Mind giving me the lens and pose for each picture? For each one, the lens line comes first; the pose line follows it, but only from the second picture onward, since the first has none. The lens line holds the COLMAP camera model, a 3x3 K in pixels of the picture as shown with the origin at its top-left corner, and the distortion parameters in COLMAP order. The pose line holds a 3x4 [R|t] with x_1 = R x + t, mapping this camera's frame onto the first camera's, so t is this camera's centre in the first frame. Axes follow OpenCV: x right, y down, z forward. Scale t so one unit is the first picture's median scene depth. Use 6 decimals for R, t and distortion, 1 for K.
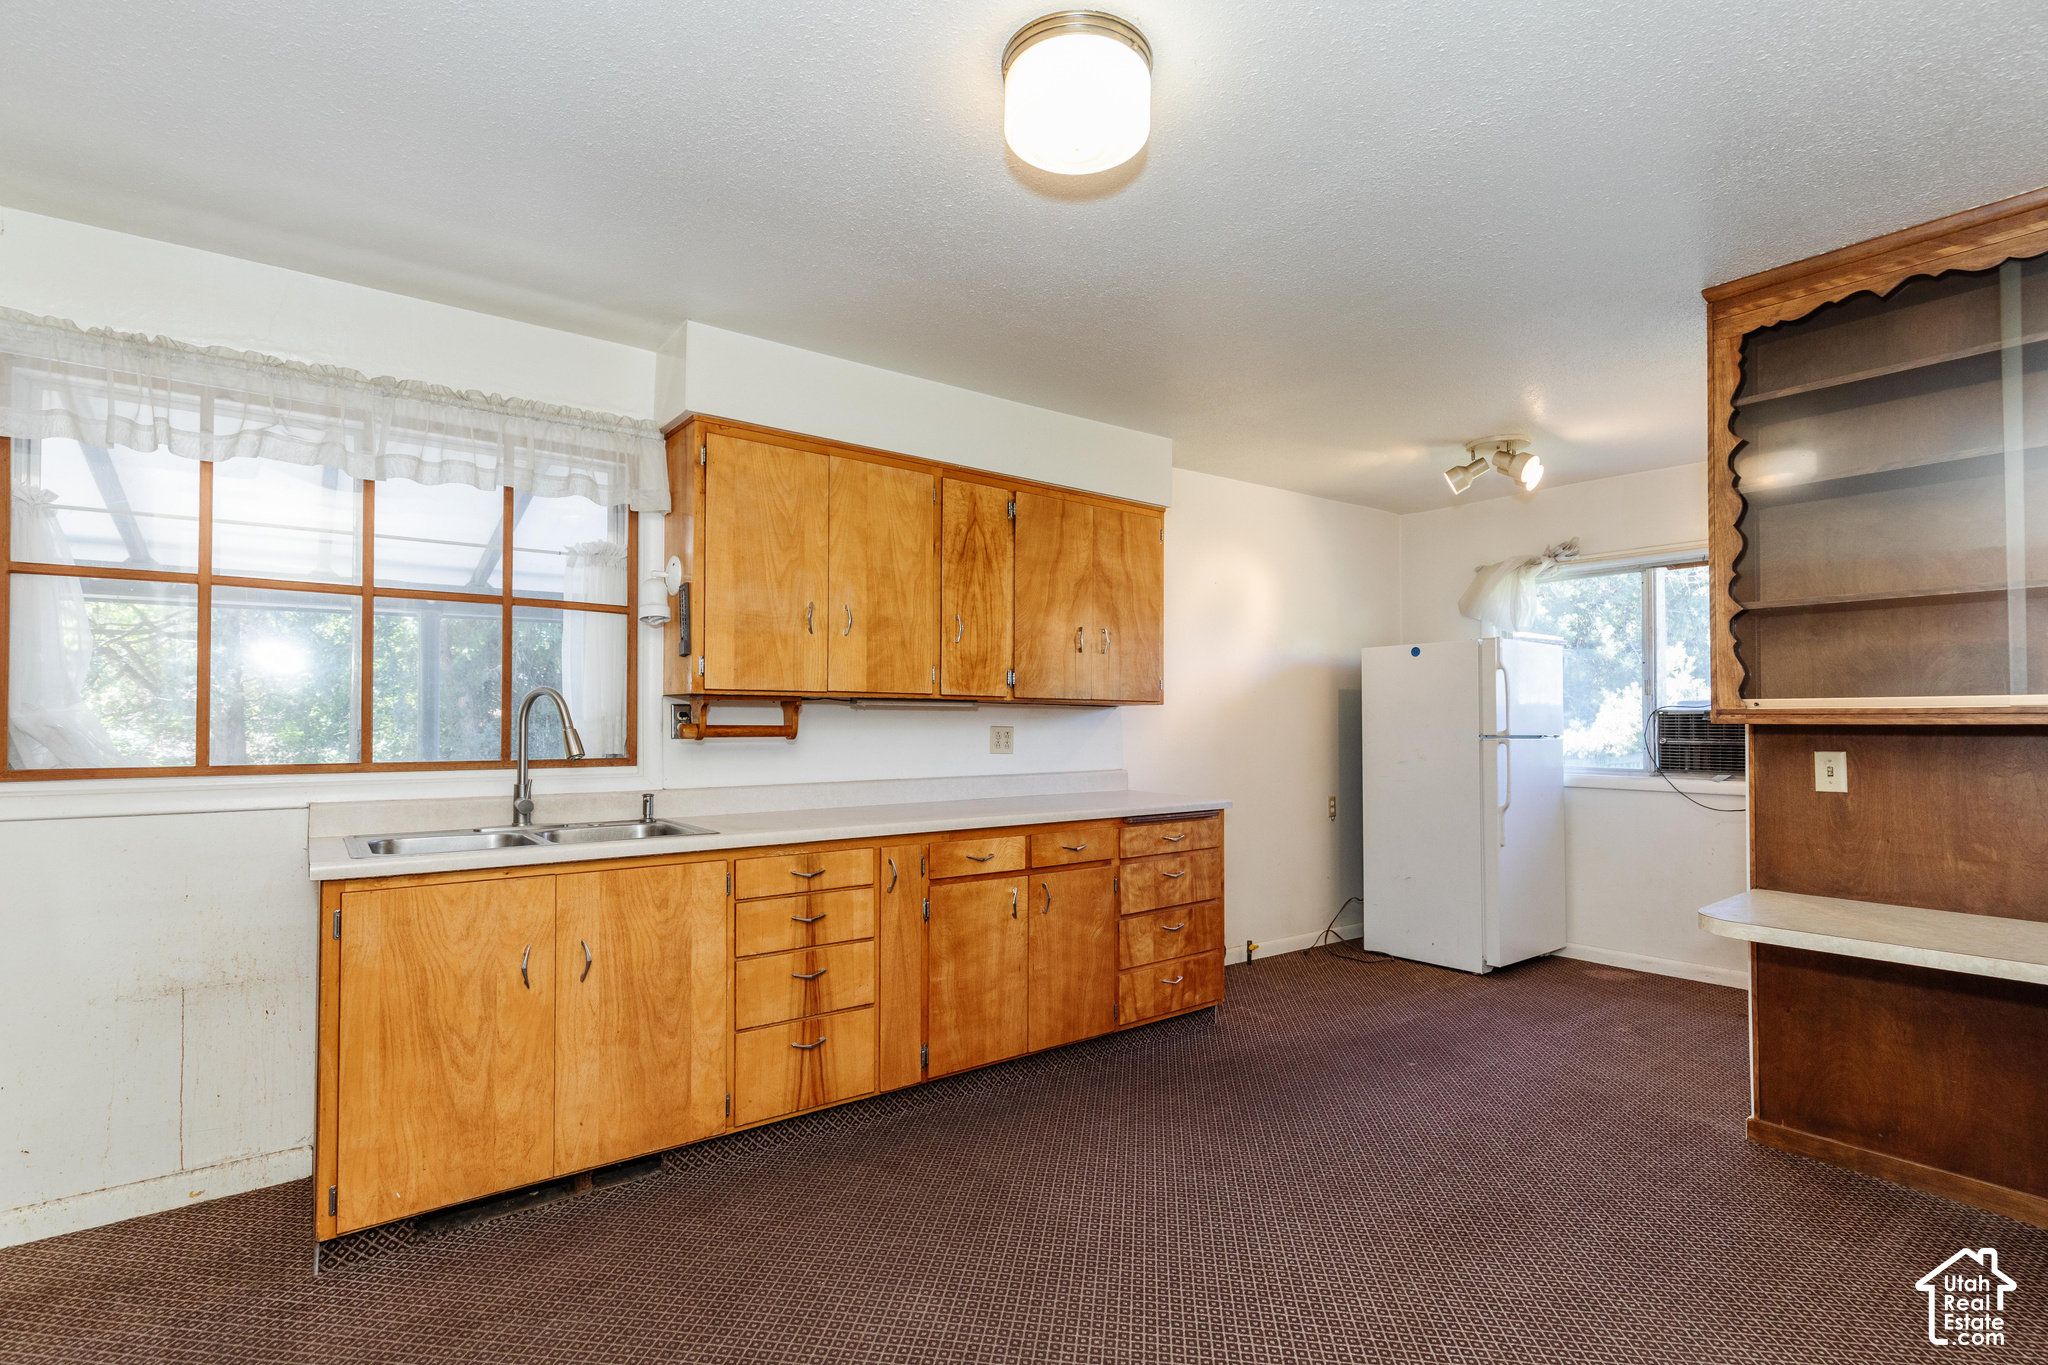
lens RADIAL K [[943.4, 0, 1027.8], [0, 943.4, 691.9], [0, 0, 1]] dist [0.009450, -0.002901]
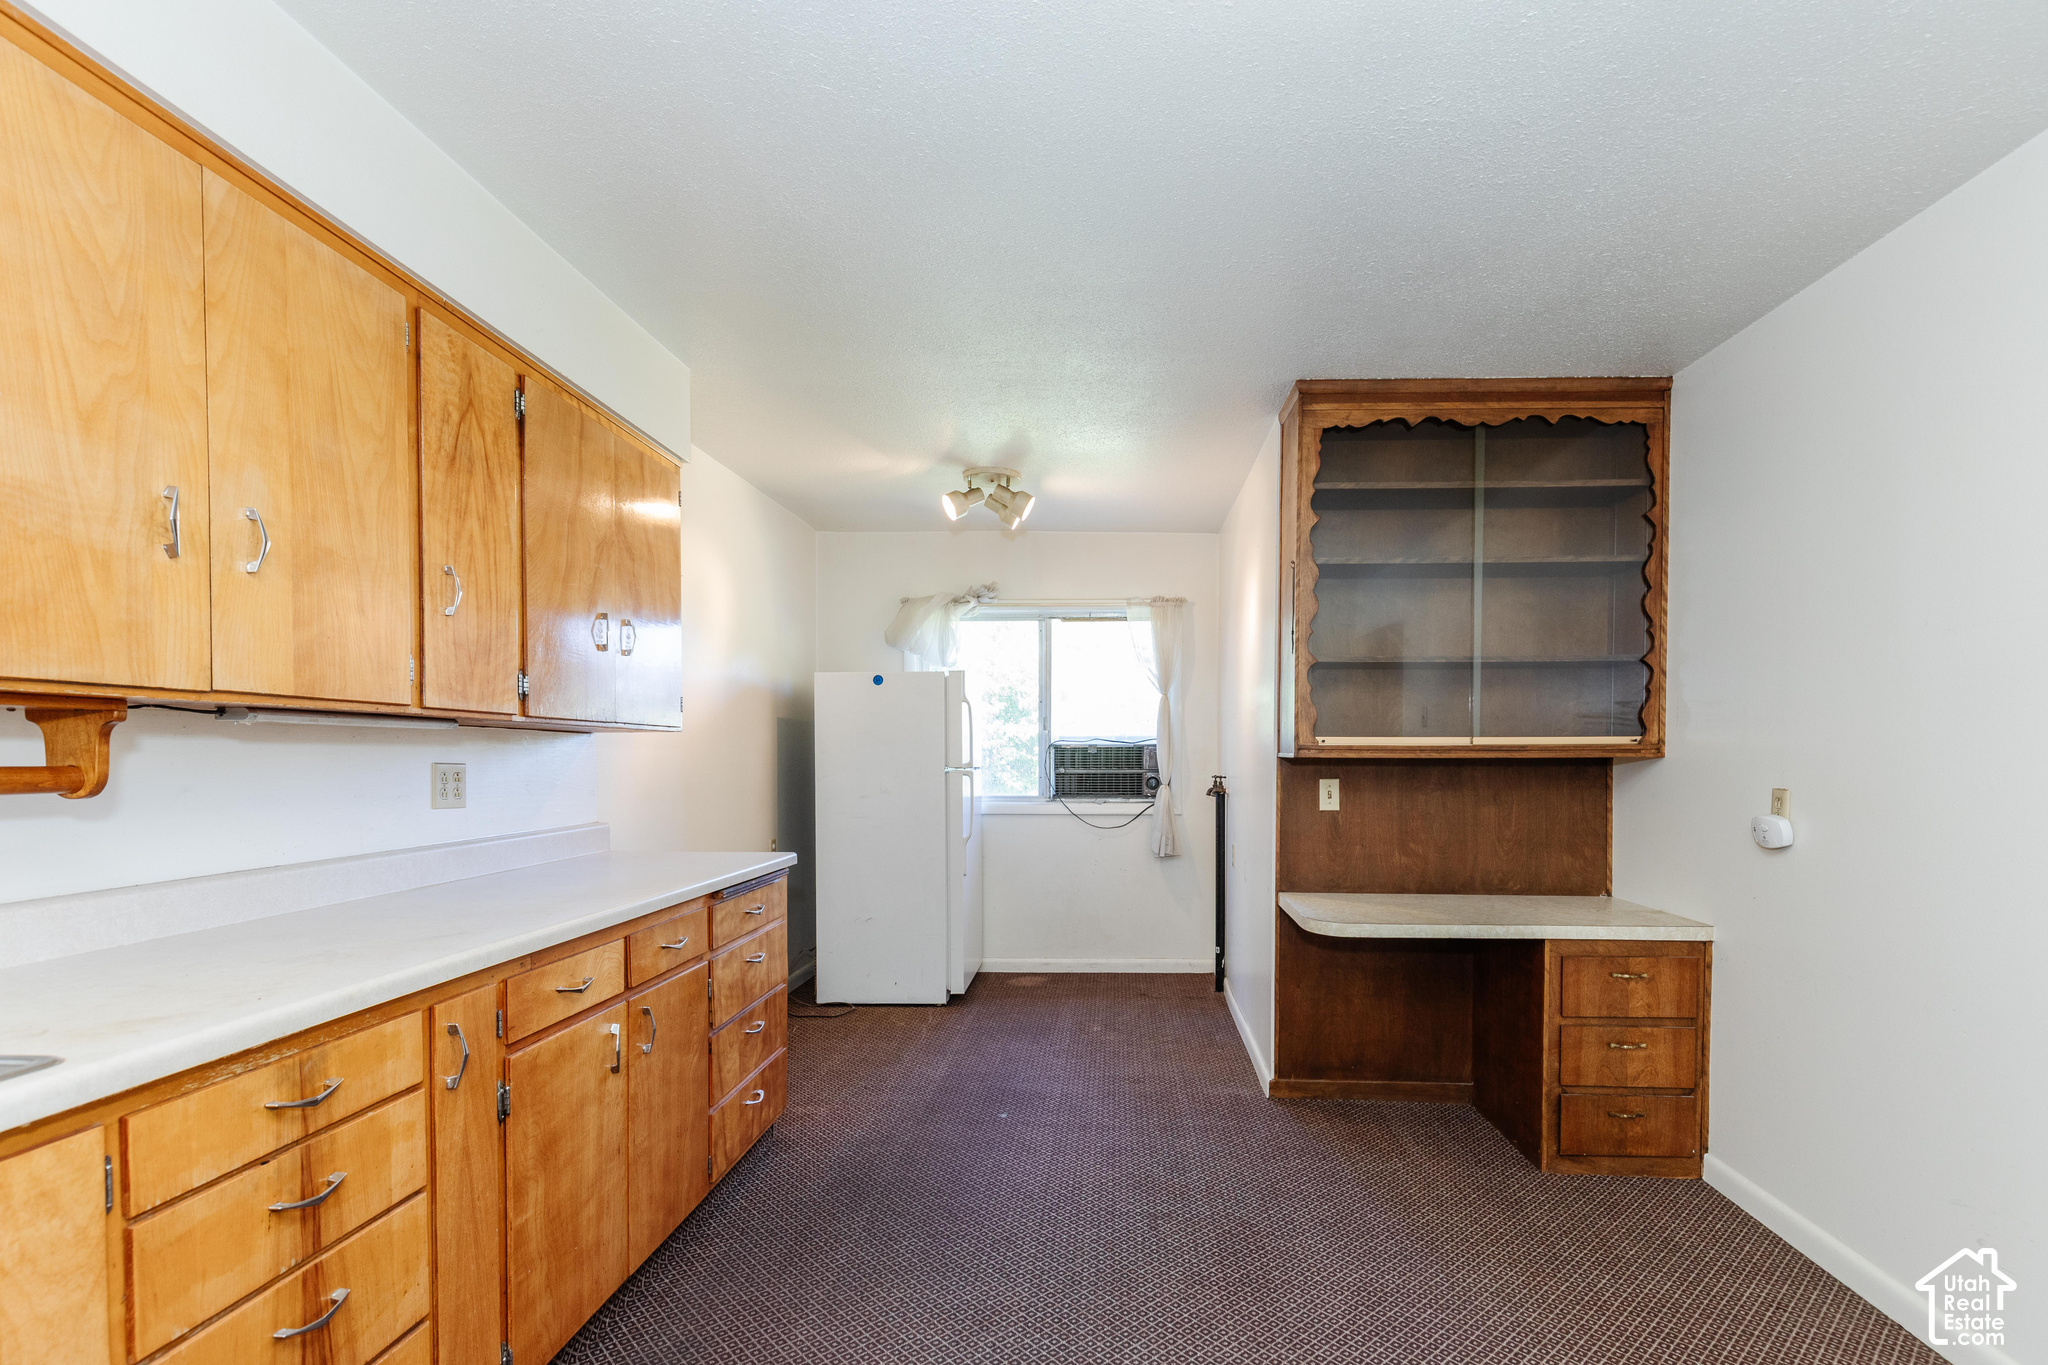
lens RADIAL K [[943.4, 0, 1067.3], [0, 943.4, 766.9], [0, 0, 1]] dist [0.009450, -0.002901]
pose [[0.646274, -0.010333, 0.763036, -0.300483], [-0.026090, 0.999025, 0.035627, 0.009455], [-0.762660, -0.042932, 0.645374, 0.391520]]
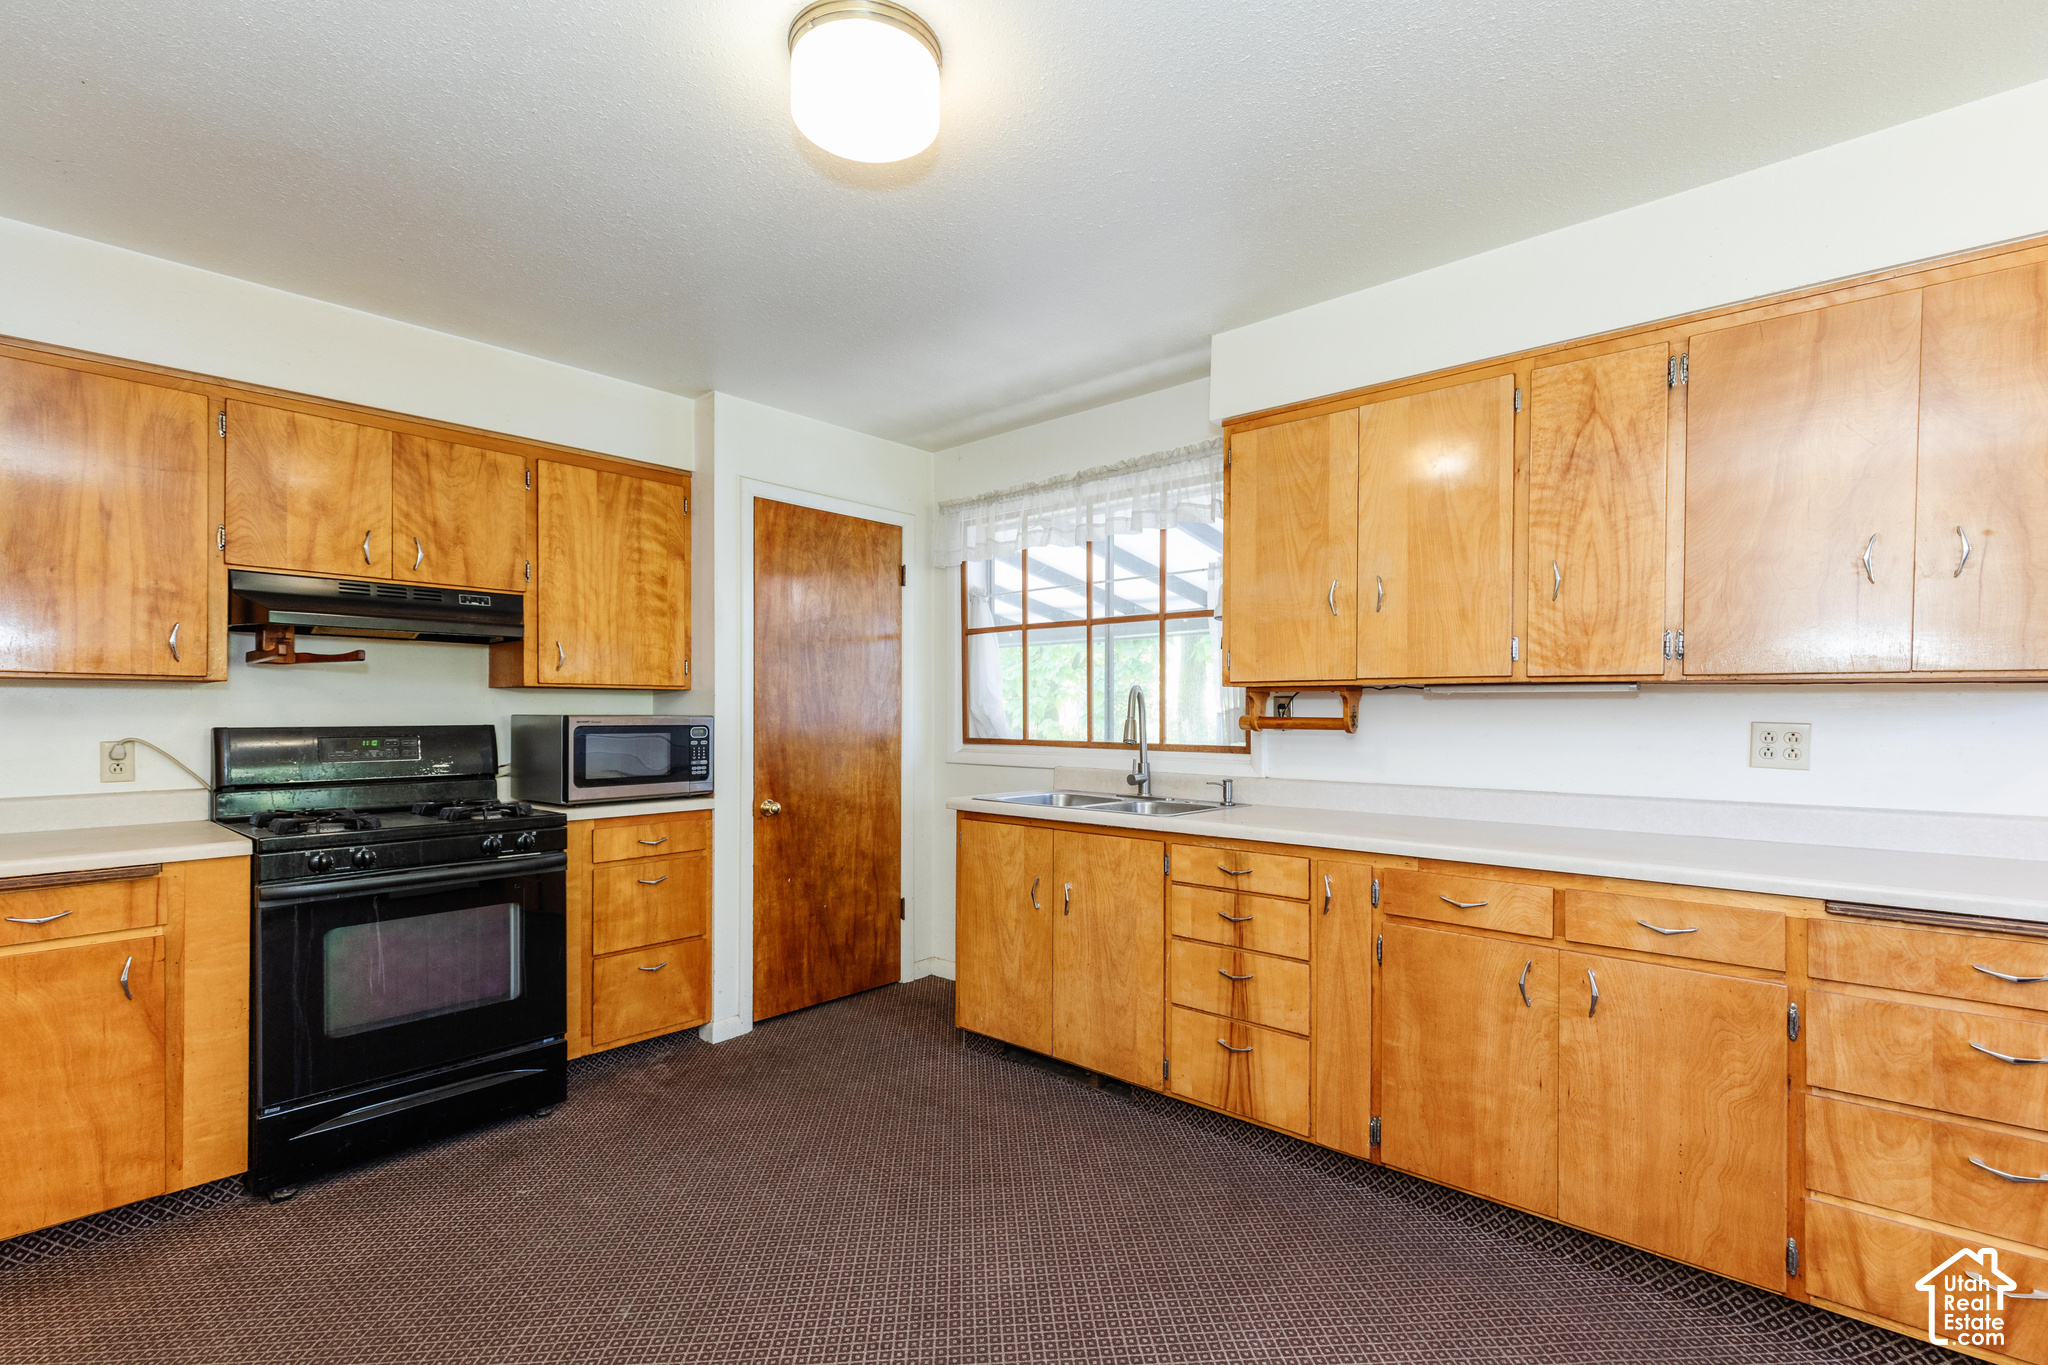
lens RADIAL K [[943.4, 0, 1019.2], [0, 943.4, 702.5], [0, 0, 1]] dist [0.009450, -0.002901]
pose [[0.194380, -0.009336, -0.980882, 0.594300], [0.031099, 0.999511, -0.003350, 0.014753], [0.980433, -0.029853, 0.194575, 0.531755]]
